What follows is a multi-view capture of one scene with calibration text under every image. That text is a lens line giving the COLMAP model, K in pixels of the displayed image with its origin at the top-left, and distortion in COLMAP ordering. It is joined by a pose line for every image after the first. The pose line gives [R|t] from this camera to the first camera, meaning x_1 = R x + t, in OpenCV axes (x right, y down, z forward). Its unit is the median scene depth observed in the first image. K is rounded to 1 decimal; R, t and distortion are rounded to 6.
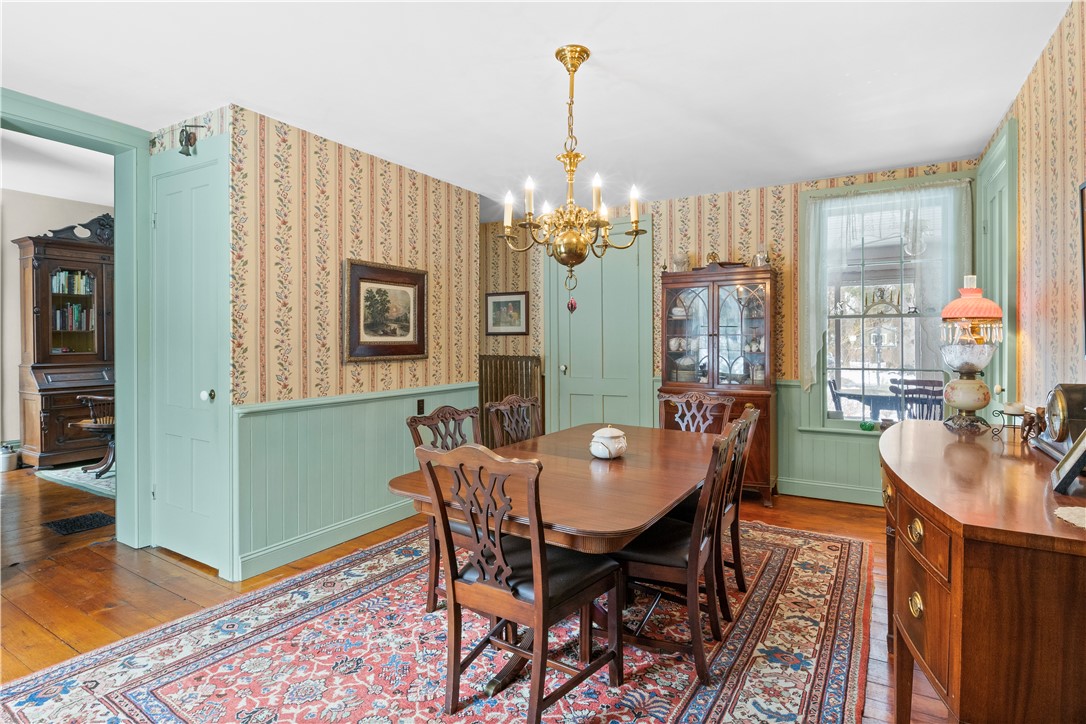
lens RADIAL K [[546.6, 0, 544.1], [0, 546.6, 349.0], [0, 0, 1]] dist [-0.001681, -0.021106]
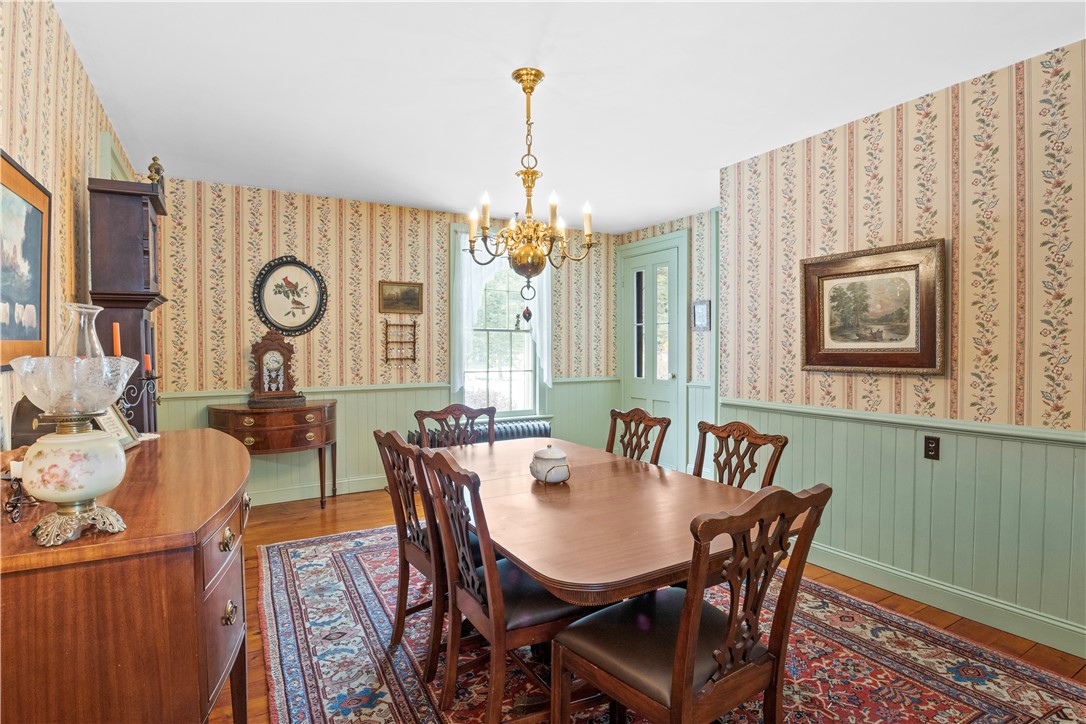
lens RADIAL K [[546.6, 0, 544.1], [0, 546.6, 349.0], [0, 0, 1]] dist [-0.001681, -0.021106]
pose [[-0.483042, 0.005528, -0.875580, 0.742946], [-0.007153, 0.999922, 0.010259, -0.021169], [0.875568, 0.011218, -0.482965, 1.169457]]
